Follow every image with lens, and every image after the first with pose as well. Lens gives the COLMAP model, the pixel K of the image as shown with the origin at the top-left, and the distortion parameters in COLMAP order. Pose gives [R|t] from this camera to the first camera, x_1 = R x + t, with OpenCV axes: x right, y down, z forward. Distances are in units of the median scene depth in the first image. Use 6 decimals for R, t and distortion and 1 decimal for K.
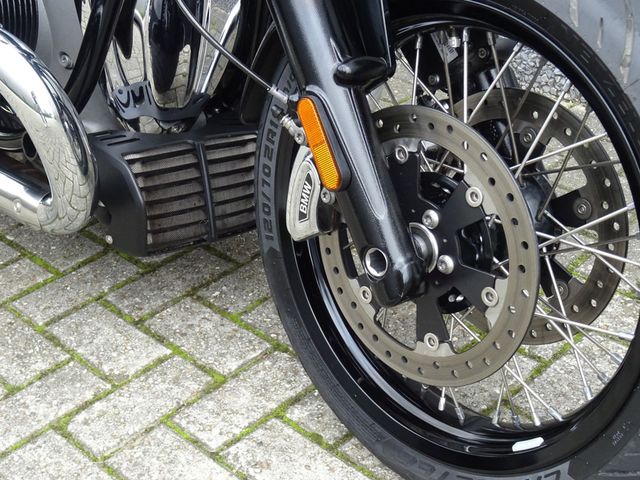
lens RADIAL K [[1005.7, 0, 320.0], [0, 1005.7, 240.0], [0, 0, 1]] dist [-0.002281, -0.034482]
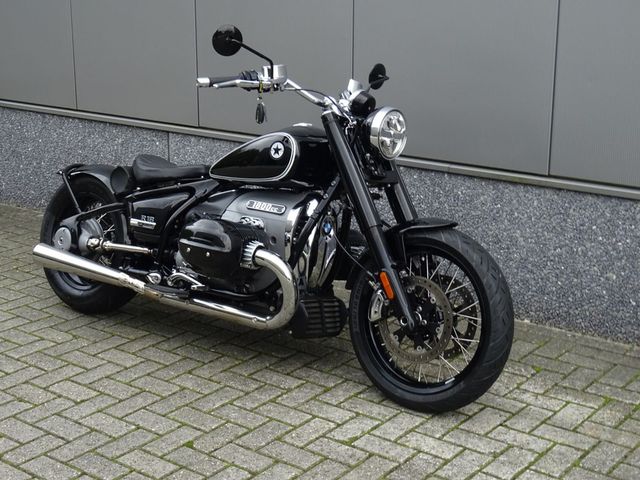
lens RADIAL K [[1005.7, 0, 320.0], [0, 1005.7, 240.0], [0, 0, 1]] dist [-0.002281, -0.034482]
pose [[0.990325, 0.031162, 0.135222, -0.643851], [0.007668, 0.960681, -0.277550, 0.651842], [-0.138555, 0.275901, 0.951147, -2.091170]]
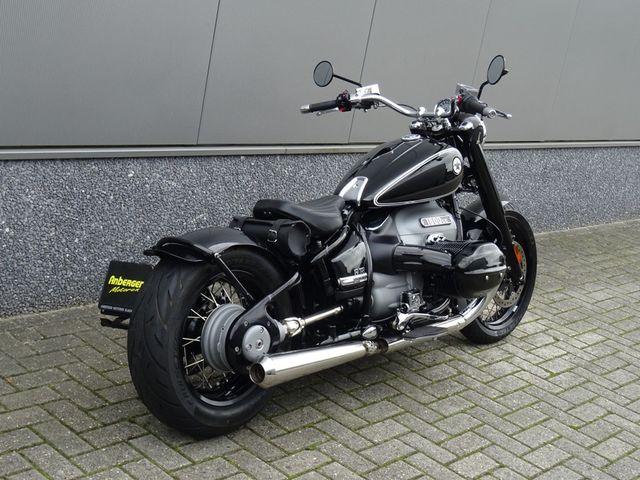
lens RADIAL K [[1005.7, 0, 320.0], [0, 1005.7, 240.0], [0, 0, 1]] dist [-0.002281, -0.034482]
pose [[-0.073288, -0.215036, 0.973852, -3.895446], [0.353249, 0.907575, 0.226986, -1.349000], [-0.932654, 0.360647, 0.009447, 1.623168]]
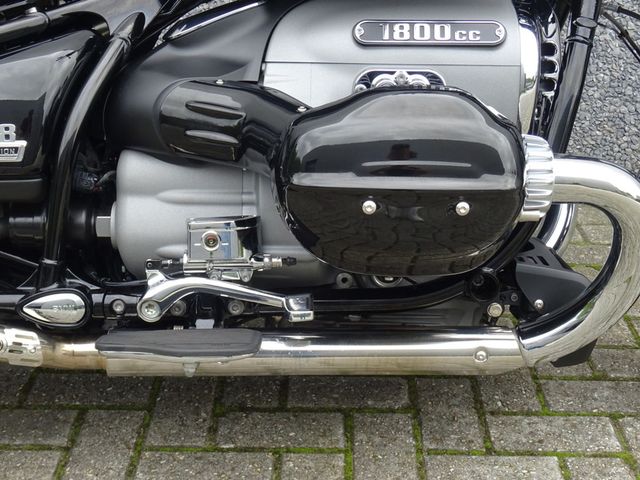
lens RADIAL K [[1005.7, 0, 320.0], [0, 1005.7, 240.0], [0, 0, 1]] dist [-0.002281, -0.034482]
pose [[0.716271, -0.222808, 0.661296, -1.304720], [0.312046, 0.949898, -0.017942, -0.214080], [-0.624166, 0.219206, 0.749910, 0.466079]]
